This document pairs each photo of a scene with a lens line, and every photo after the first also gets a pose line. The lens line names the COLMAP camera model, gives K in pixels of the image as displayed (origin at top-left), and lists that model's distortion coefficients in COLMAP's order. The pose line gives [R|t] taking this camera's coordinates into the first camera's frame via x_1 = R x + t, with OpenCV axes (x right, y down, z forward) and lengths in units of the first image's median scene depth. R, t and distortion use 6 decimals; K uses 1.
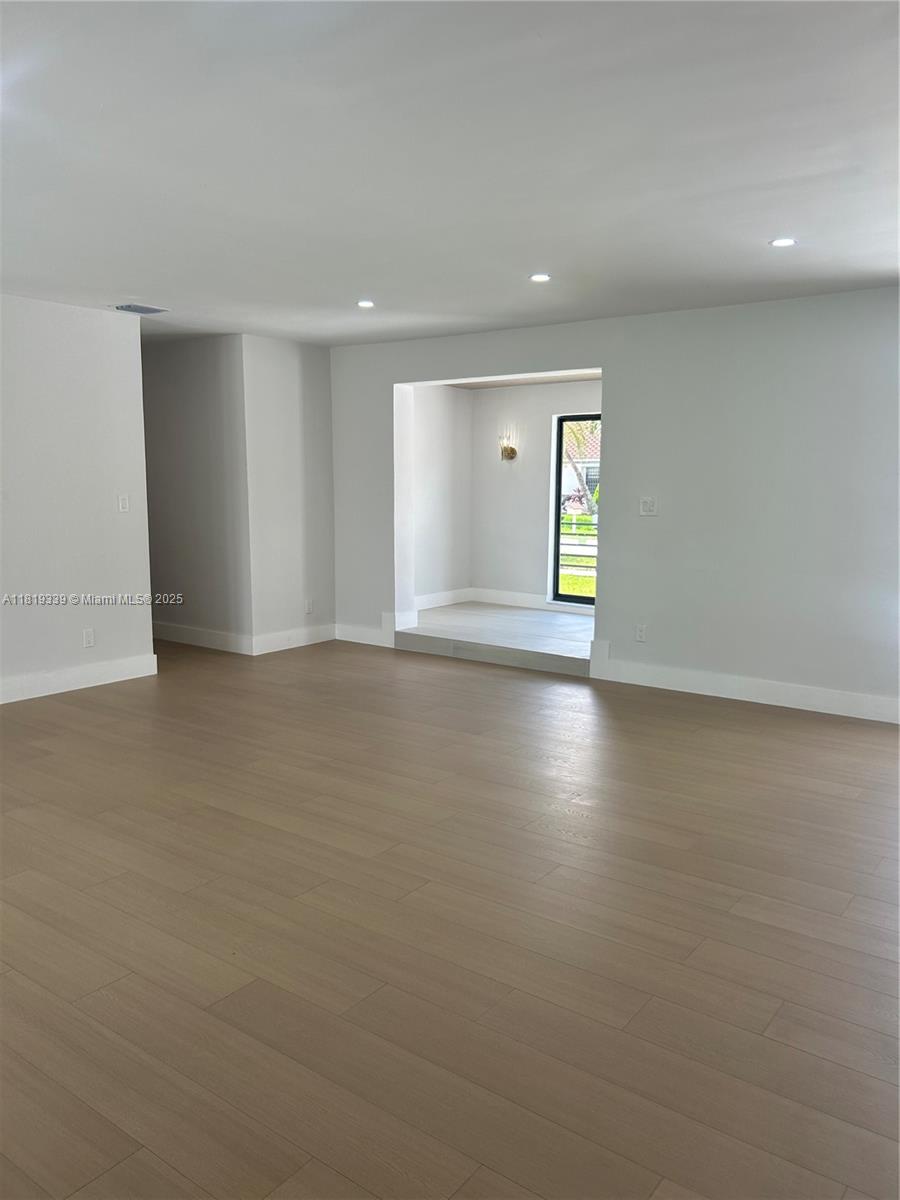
lens RADIAL K [[915.1, 0, 452.2], [0, 915.1, 599.2], [0, 0, 1]] dist [0.053050, -0.063299]
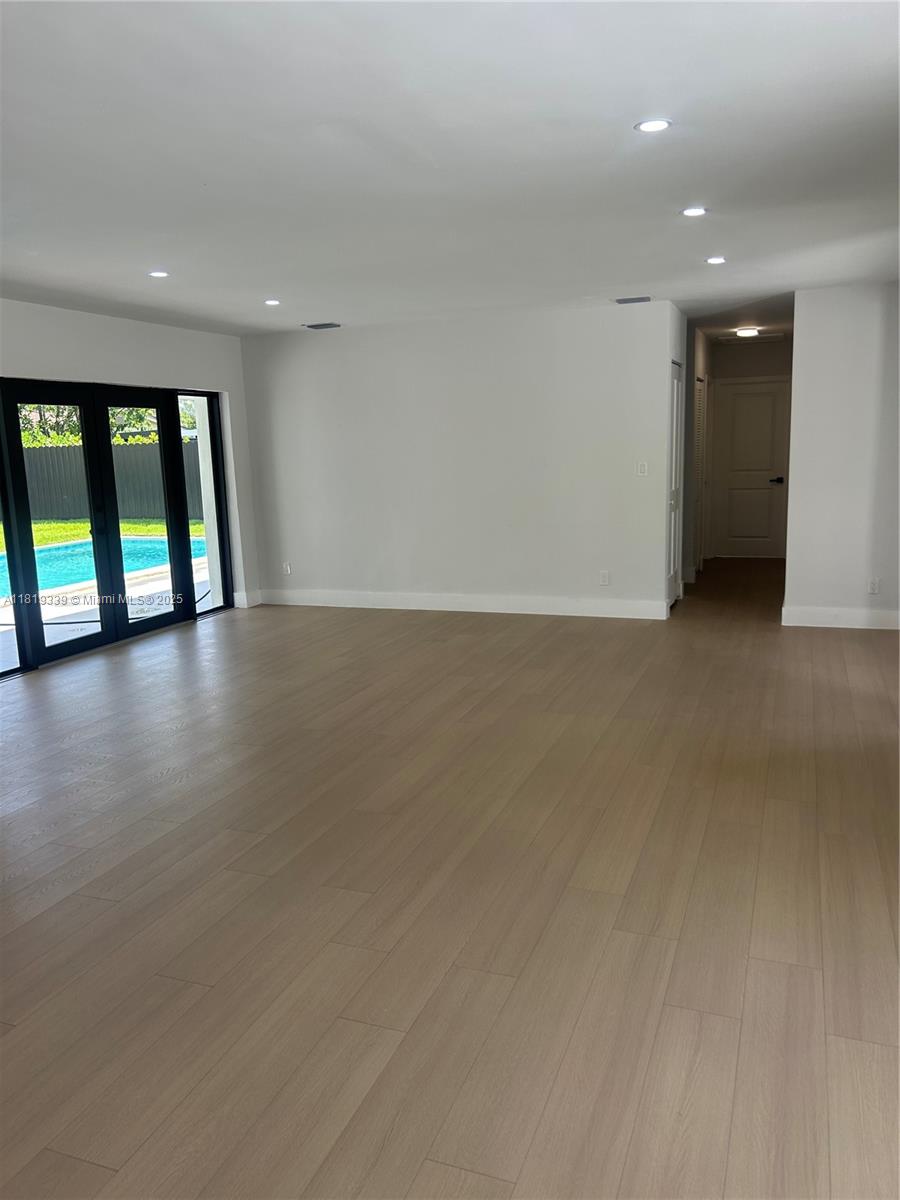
lens RADIAL K [[915.1, 0, 450.9], [0, 915.1, 603.1], [0, 0, 1]] dist [0.053050, -0.063299]
pose [[0.279573, 0.155040, -0.947524, 0.702613], [-0.098984, 0.986272, 0.132174, -0.065180], [0.955008, 0.056838, 0.291081, 0.435979]]
